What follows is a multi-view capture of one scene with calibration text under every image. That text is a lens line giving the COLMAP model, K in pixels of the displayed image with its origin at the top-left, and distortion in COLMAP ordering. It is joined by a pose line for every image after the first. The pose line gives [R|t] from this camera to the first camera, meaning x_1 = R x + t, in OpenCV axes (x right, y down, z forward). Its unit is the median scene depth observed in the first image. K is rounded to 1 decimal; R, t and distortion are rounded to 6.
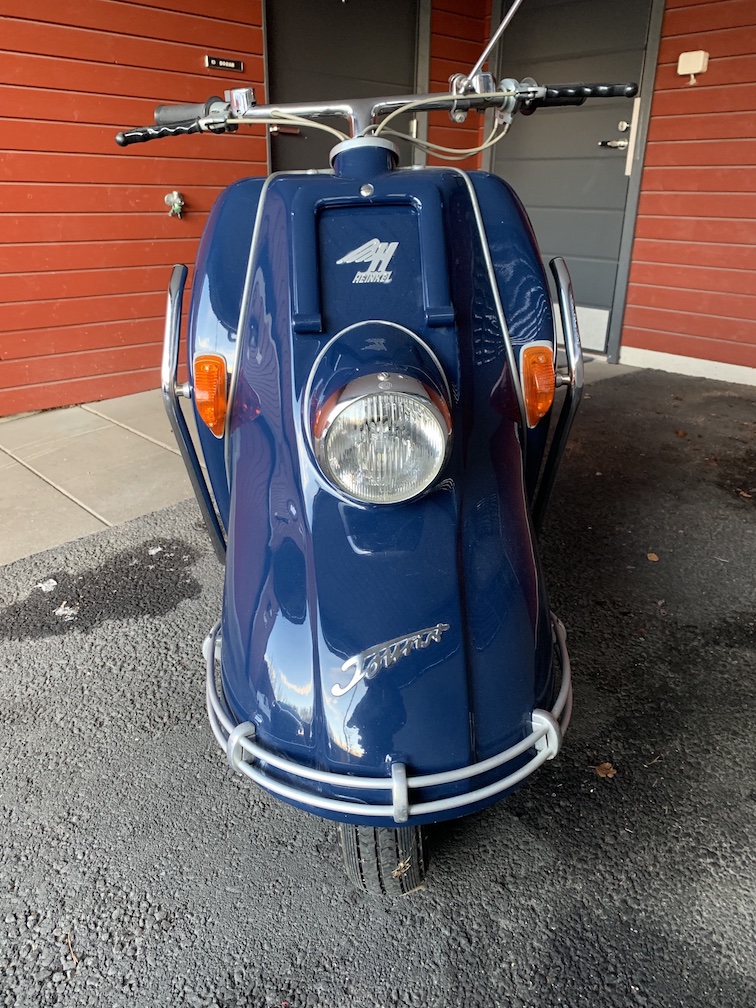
lens RADIAL K [[766.3, 0, 378.0], [0, 766.3, 504.0], [0, 0, 1]] dist [0.028312, -0.026475]
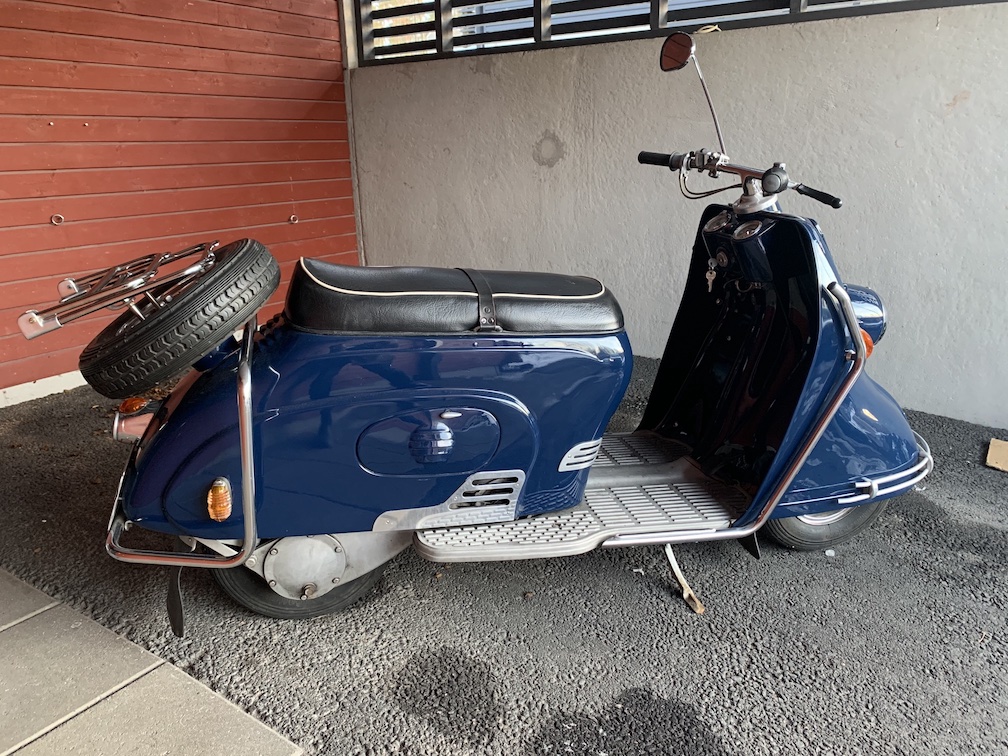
lens RADIAL K [[766.3, 0, 515.7], [0, 766.3, 380.9], [0, 0, 1]] dist [0.028312, -0.026475]
pose [[-0.248088, -0.290228, 0.924240, -0.486911], [0.383422, 0.846738, 0.368811, -0.296941], [-0.889629, 0.445872, -0.098786, 0.572480]]
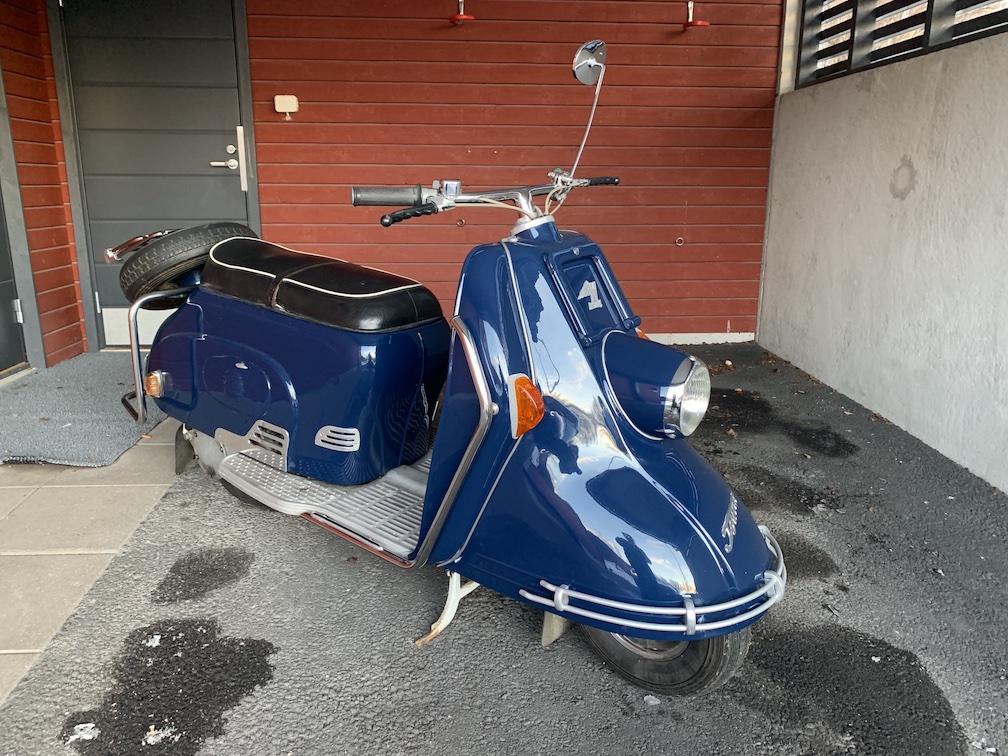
lens RADIAL K [[766.3, 0, 515.7], [0, 766.3, 380.9], [0, 0, 1]] dist [0.028312, -0.026475]
pose [[0.612831, -0.203960, 0.763438, -0.385249], [0.298735, 0.954216, 0.015126, -0.065765], [-0.731570, 0.218796, 0.645704, 0.049321]]
